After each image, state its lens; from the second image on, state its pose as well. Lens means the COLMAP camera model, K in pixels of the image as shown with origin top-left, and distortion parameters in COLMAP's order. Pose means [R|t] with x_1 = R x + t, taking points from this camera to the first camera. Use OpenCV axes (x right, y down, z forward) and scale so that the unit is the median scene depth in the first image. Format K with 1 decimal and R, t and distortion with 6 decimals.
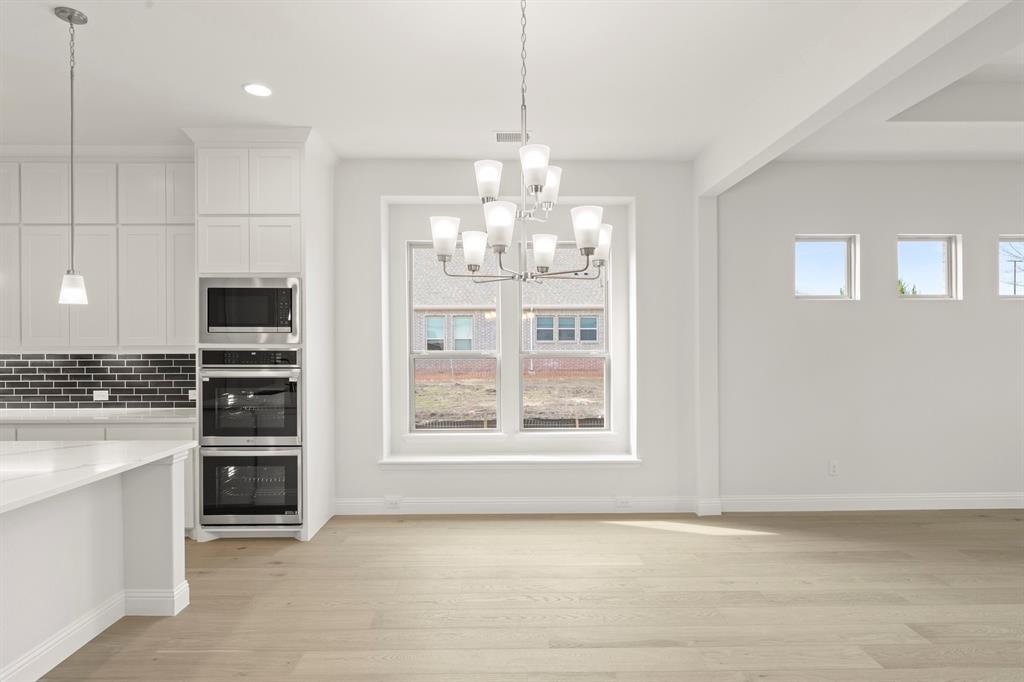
lens RADIAL K [[568.7, 0, 510.1], [0, 568.7, 344.7], [0, 0, 1]] dist [-0.004868, -0.000294]
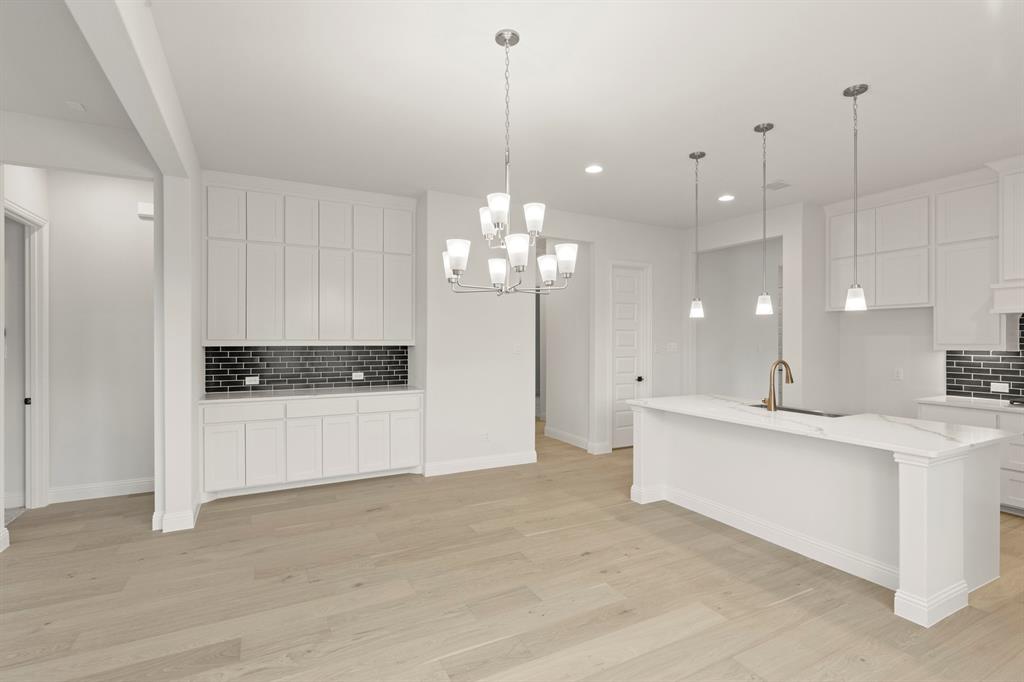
lens RADIAL K [[490.2, 0, 511.4], [0, 490.2, 343.3], [0, 0, 1]] dist [0.000667, 0.000097]
pose [[-0.889732, -0.002117, -0.456478, 0.312923], [-0.006405, 0.999949, 0.007847, 0.004504], [0.456438, 0.009905, -0.889700, 1.155648]]
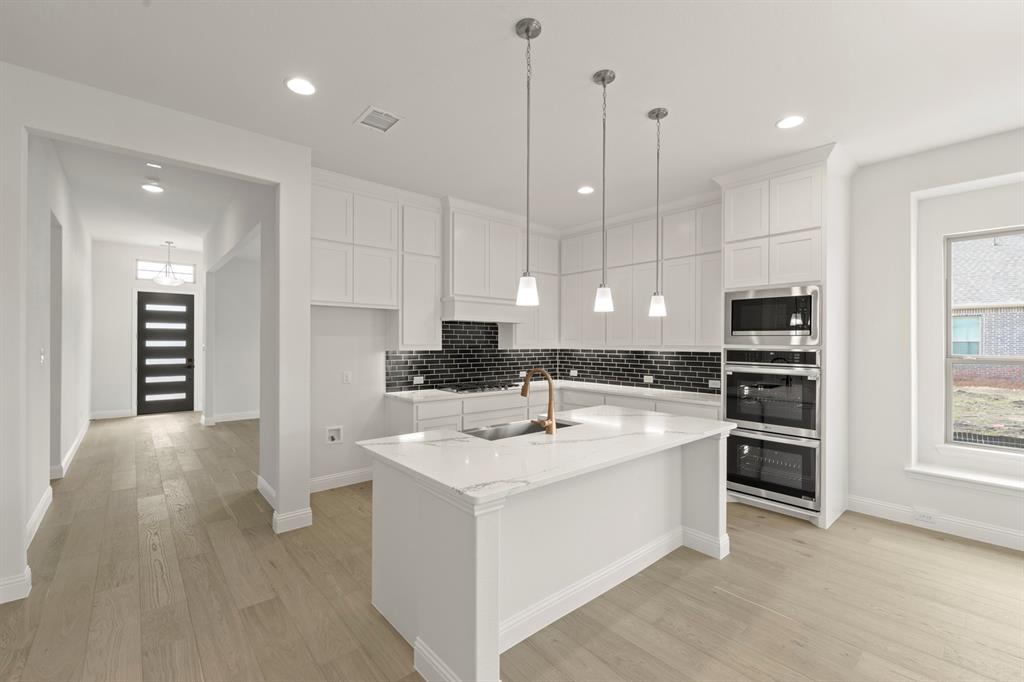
lens RADIAL K [[426.9, 0, 506.9], [0, 426.9, 342.5], [0, 0, 1]] dist [0.003769, 0.000603]
pose [[0.649433, 0.007072, -0.760386, -0.136853], [-0.011009, 0.999939, -0.000103, -0.000759], [0.760339, 0.008438, 0.649471, 0.010954]]
